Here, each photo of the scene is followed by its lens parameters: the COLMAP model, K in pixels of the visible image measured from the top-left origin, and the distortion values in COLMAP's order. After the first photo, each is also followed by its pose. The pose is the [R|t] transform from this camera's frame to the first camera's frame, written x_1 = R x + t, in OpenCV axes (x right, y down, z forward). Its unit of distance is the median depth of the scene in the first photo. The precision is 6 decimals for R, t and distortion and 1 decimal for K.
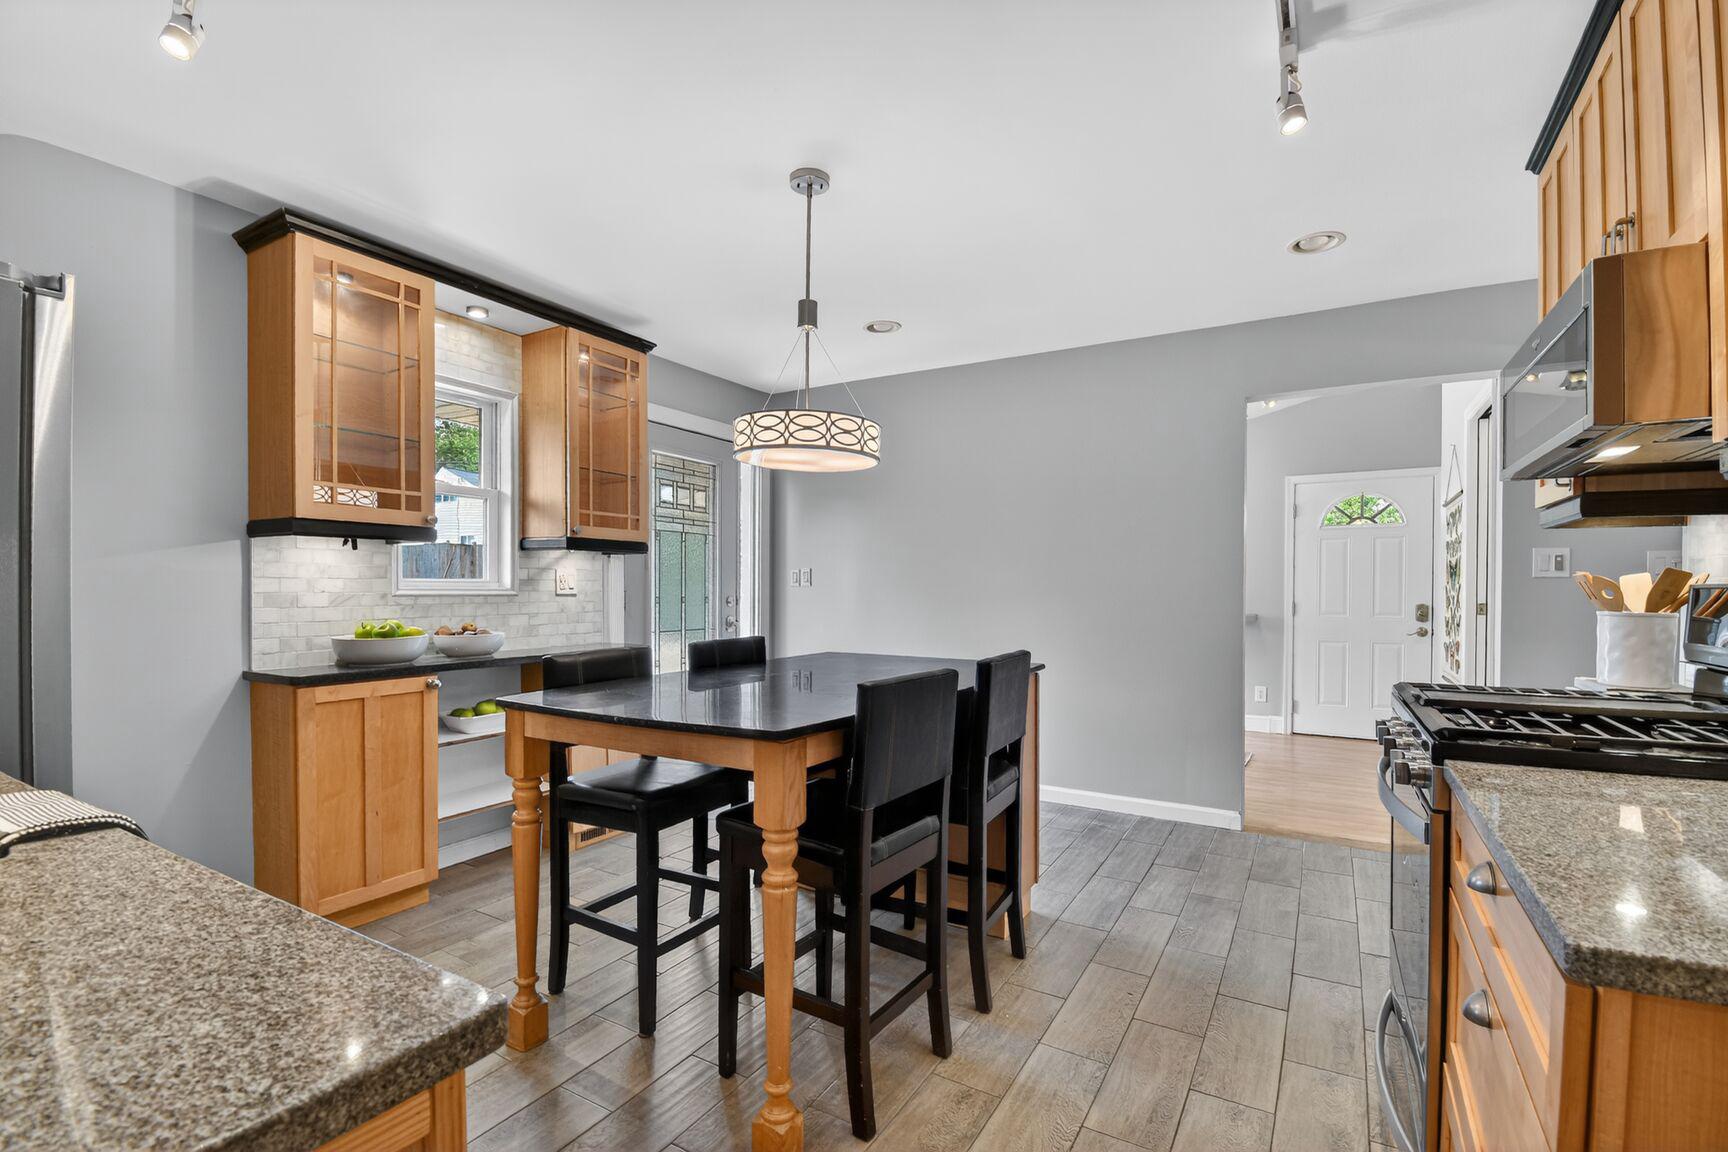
lens RADIAL K [[784.1, 0, 860.9], [0, 784.1, 593.6], [0, 0, 1]] dist [0.000411, -0.000124]
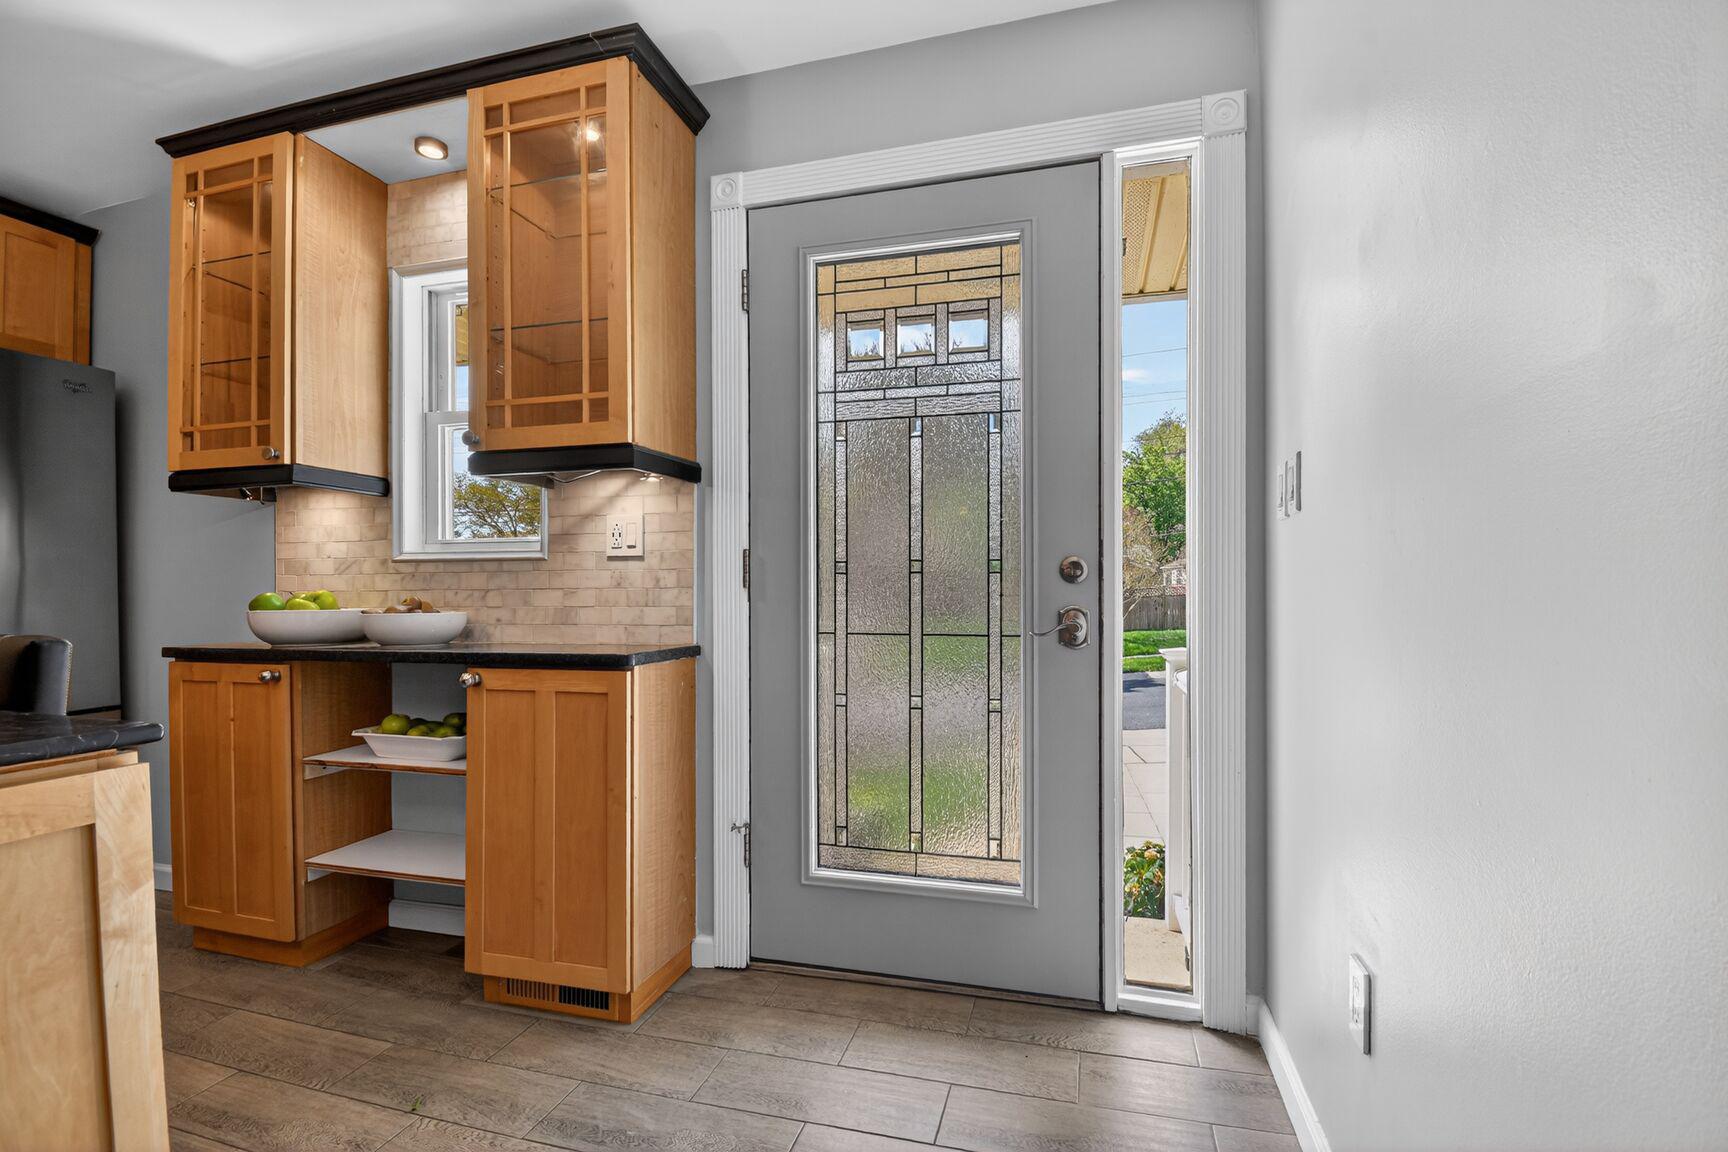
lens RADIAL K [[784.1, 0, 860.9], [0, 784.1, 593.6], [0, 0, 1]] dist [0.000411, -0.000124]
pose [[0.261060, 0.001994, -0.965320, 0.254642], [-0.000838, 0.999998, 0.001839, 0.029099], [0.965322, 0.000329, 0.261061, 1.086734]]
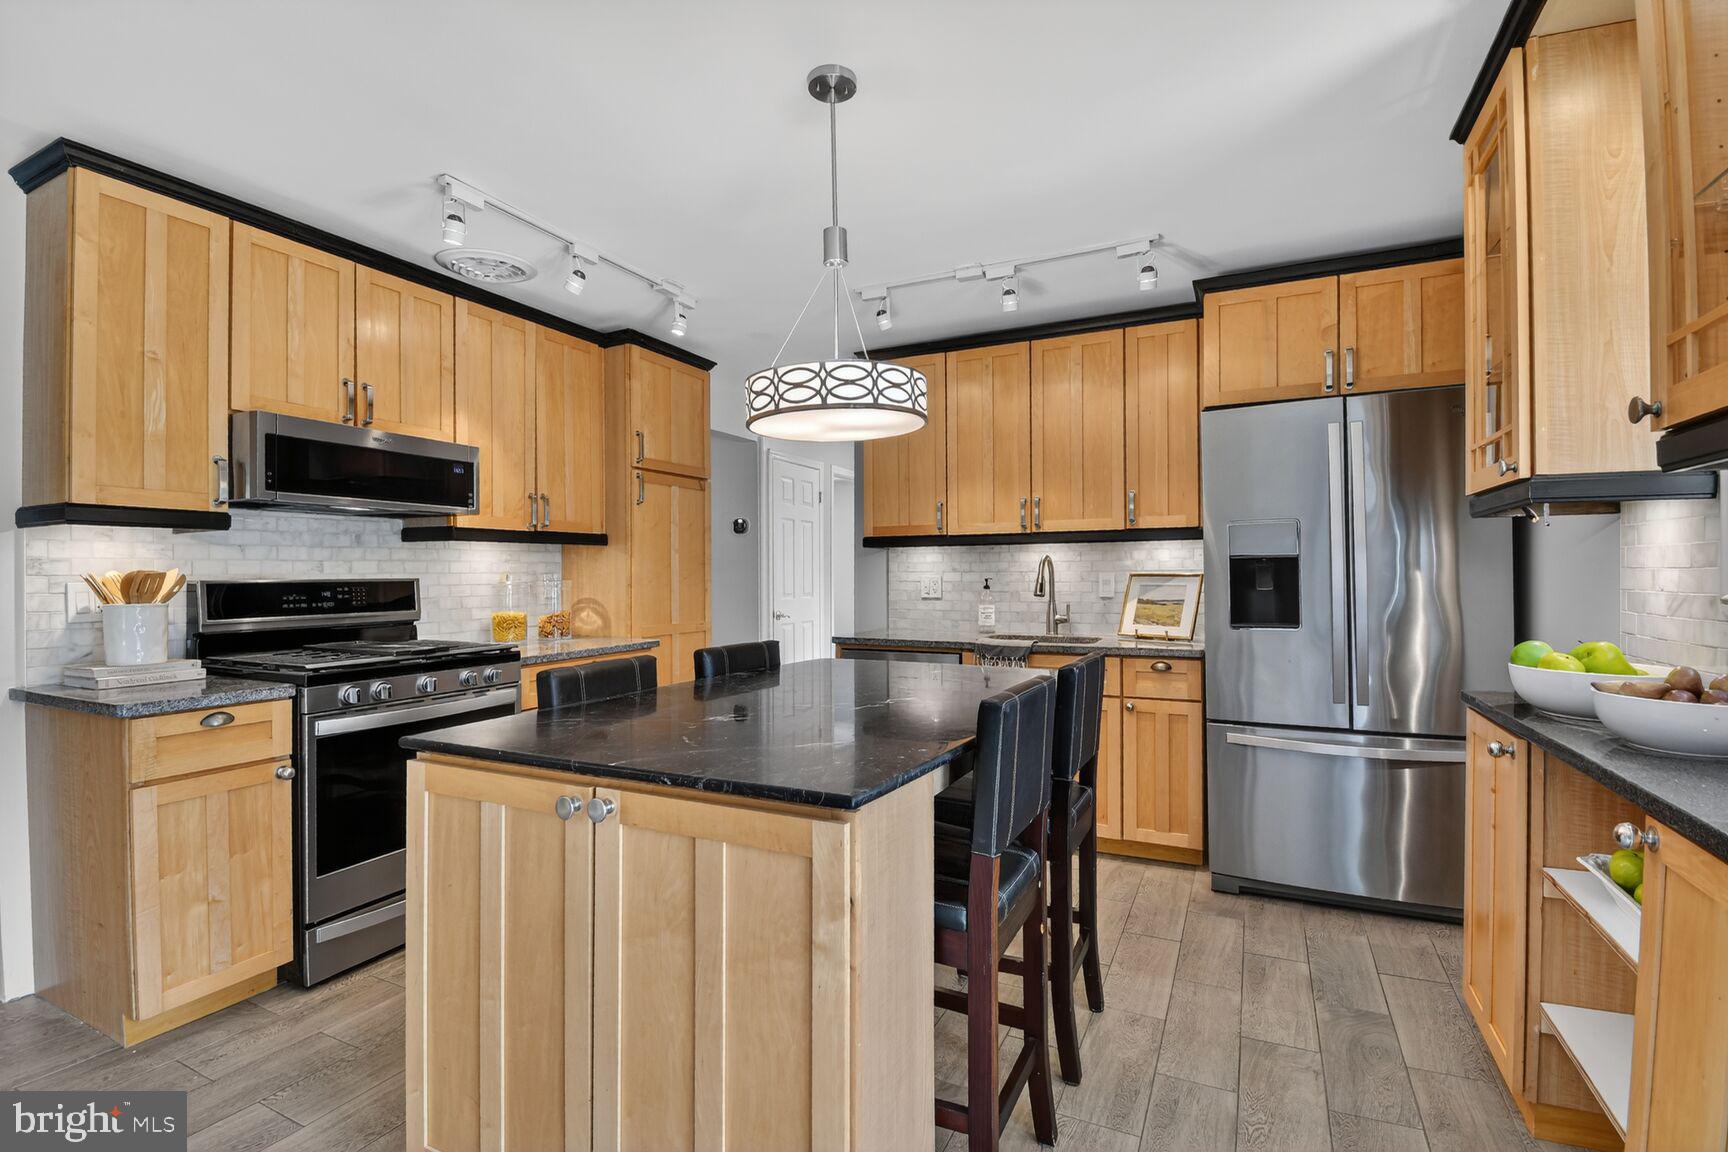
lens RADIAL K [[822.6, 0, 906.0], [0, 822.6, 561.4], [0, 0, 1]] dist [-0.001419, -0.000549]
pose [[-0.992684, 0.003450, -0.120696, -0.023799], [0.003222, 0.999993, 0.002082, -0.021977], [0.120702, 0.001678, -0.992687, 1.259647]]
